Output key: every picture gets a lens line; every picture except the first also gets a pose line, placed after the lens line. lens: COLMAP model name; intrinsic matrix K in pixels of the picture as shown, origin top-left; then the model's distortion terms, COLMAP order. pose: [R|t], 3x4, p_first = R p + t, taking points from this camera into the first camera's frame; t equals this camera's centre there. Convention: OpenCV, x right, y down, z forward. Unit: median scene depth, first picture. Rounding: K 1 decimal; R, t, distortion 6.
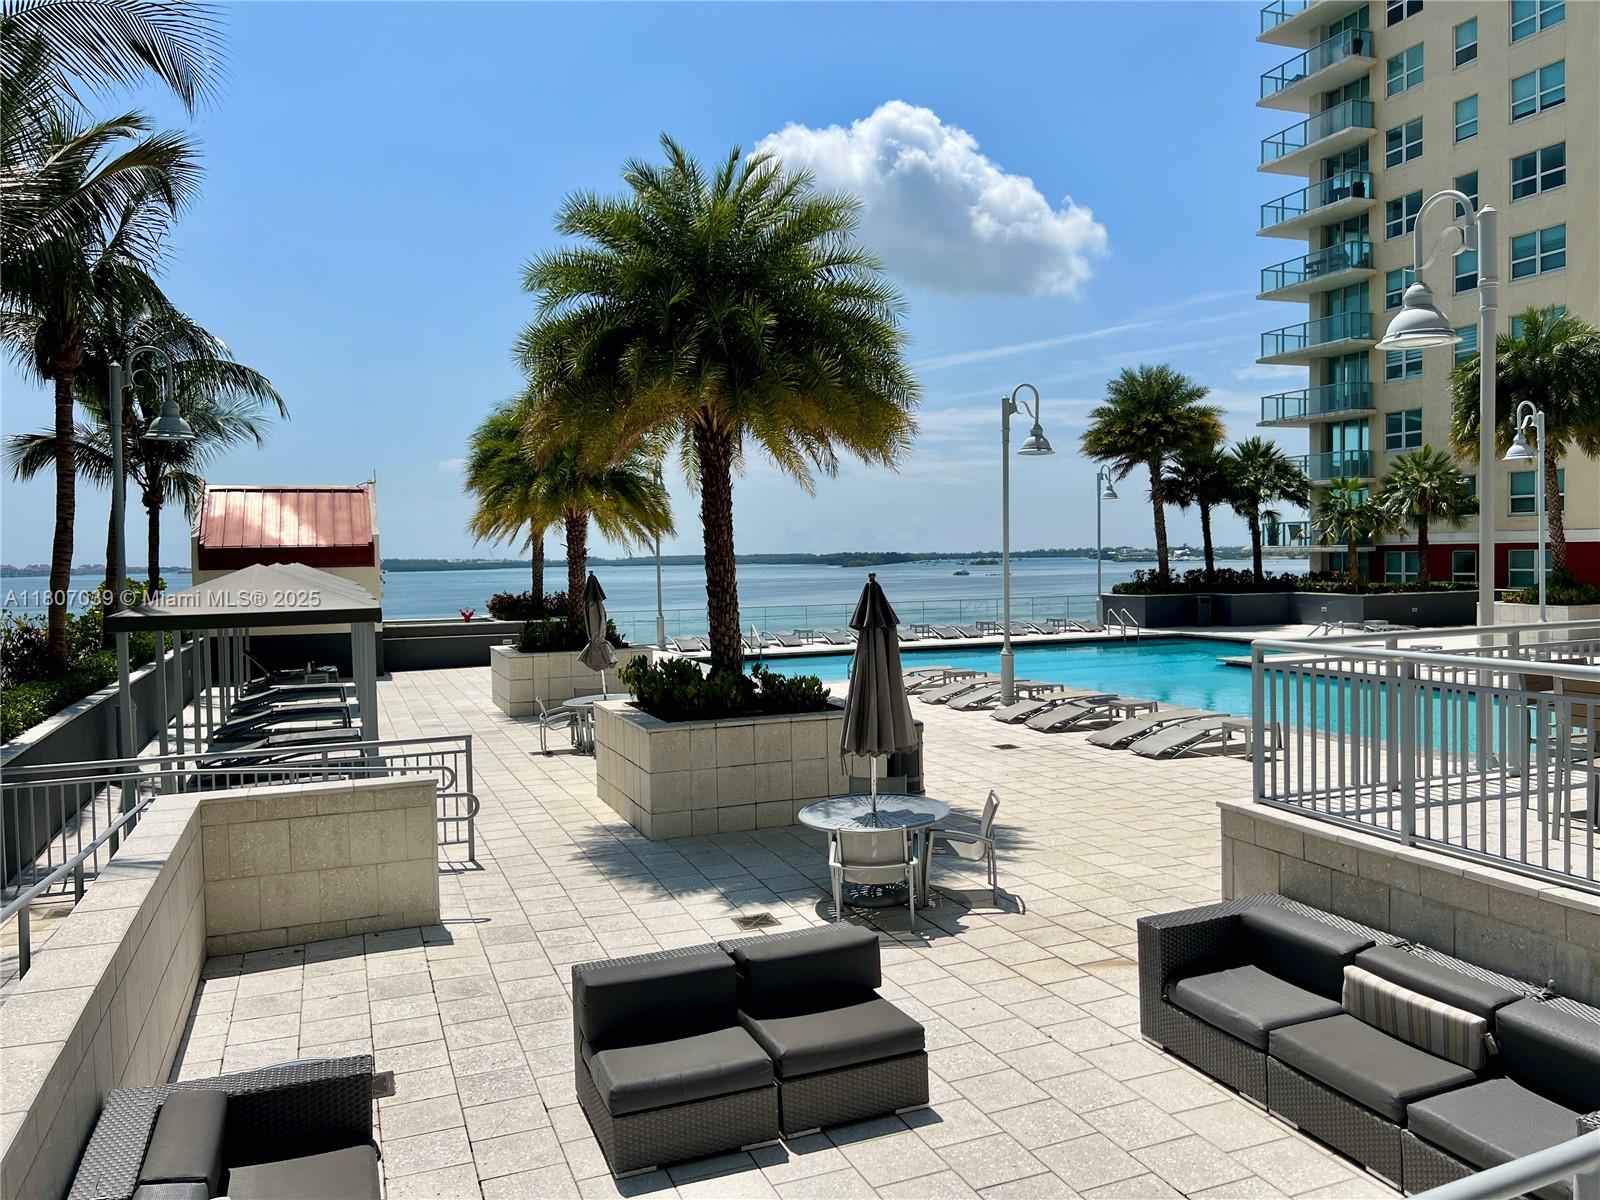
lens RADIAL K [[1201.9, 0, 797.8], [0, 1201.9, 600.6], [0, 0, 1]] dist [-0.002440, -0.019006]
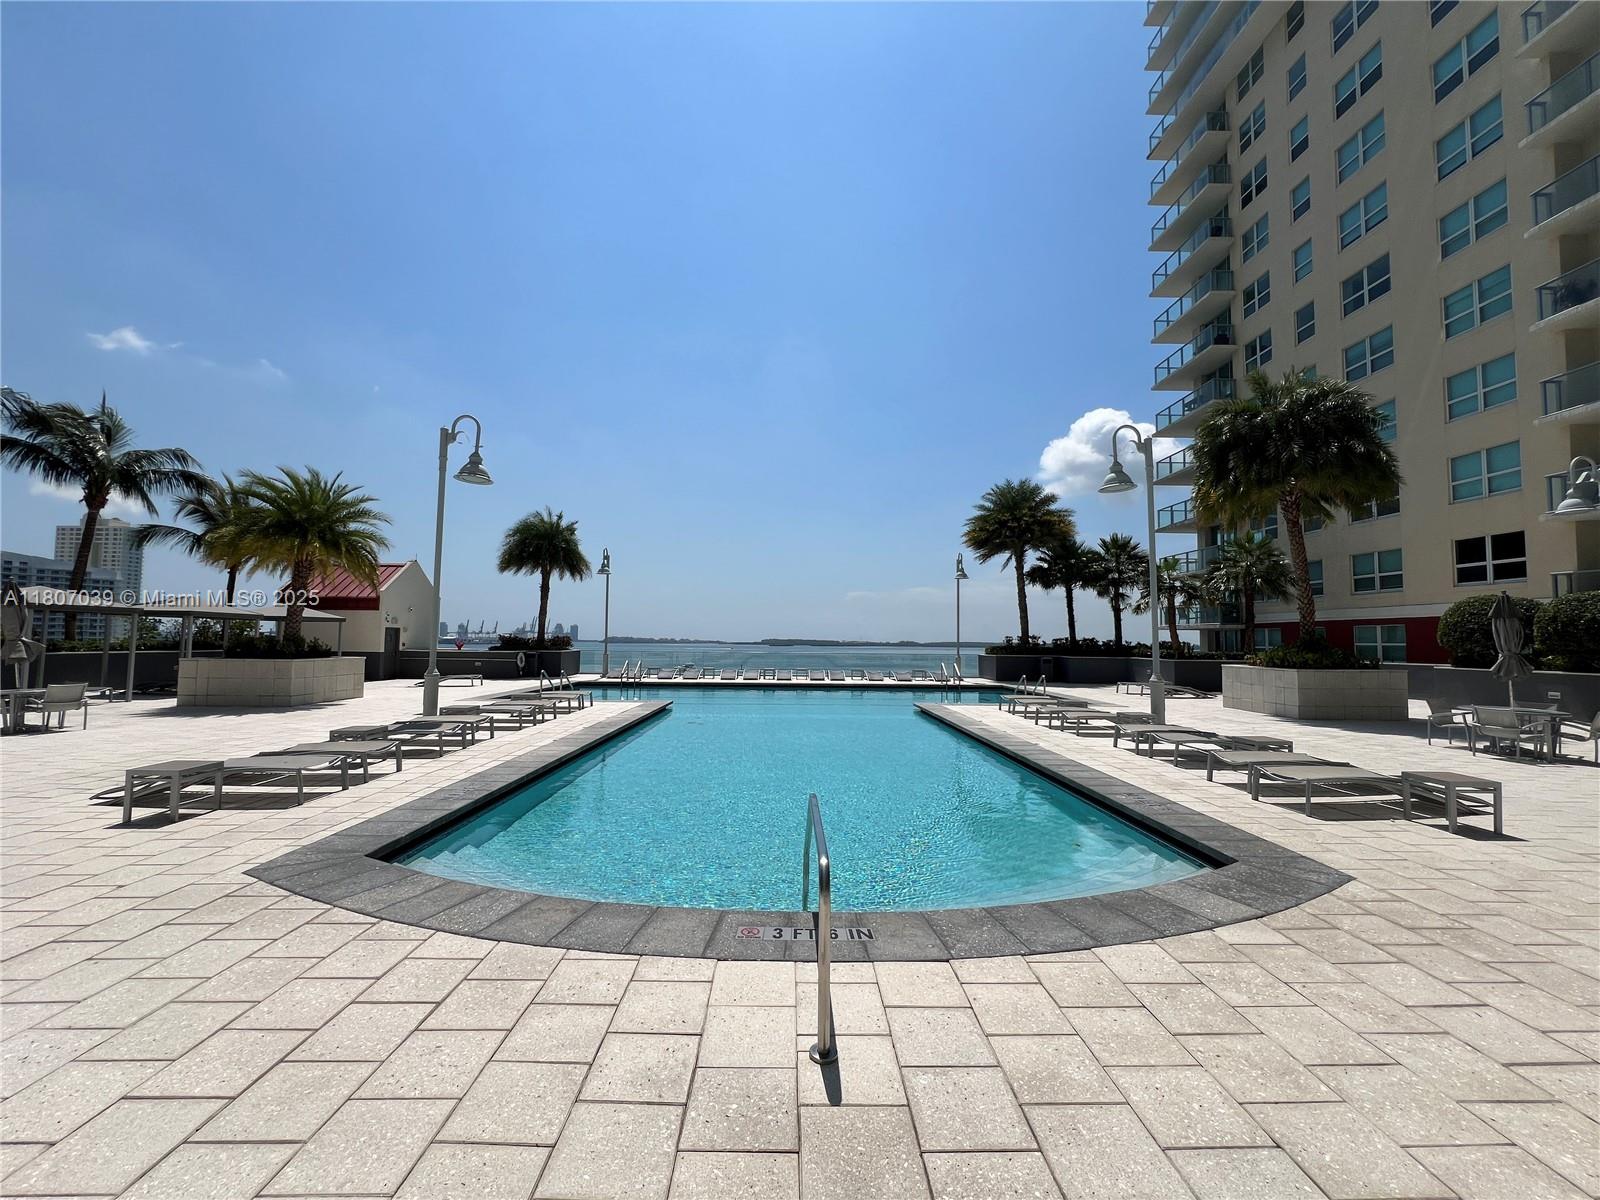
lens RADIAL K [[642.3, 0, 805.9], [0, 642.3, 593.8], [0, 0, 1]] dist [0.001867, 0.000279]
pose [[0.942604, 0.007162, -0.333835, 0.310819], [-0.043769, 0.993794, -0.102265, 0.008978], [0.331031, 0.111008, 0.937068, 0.279621]]
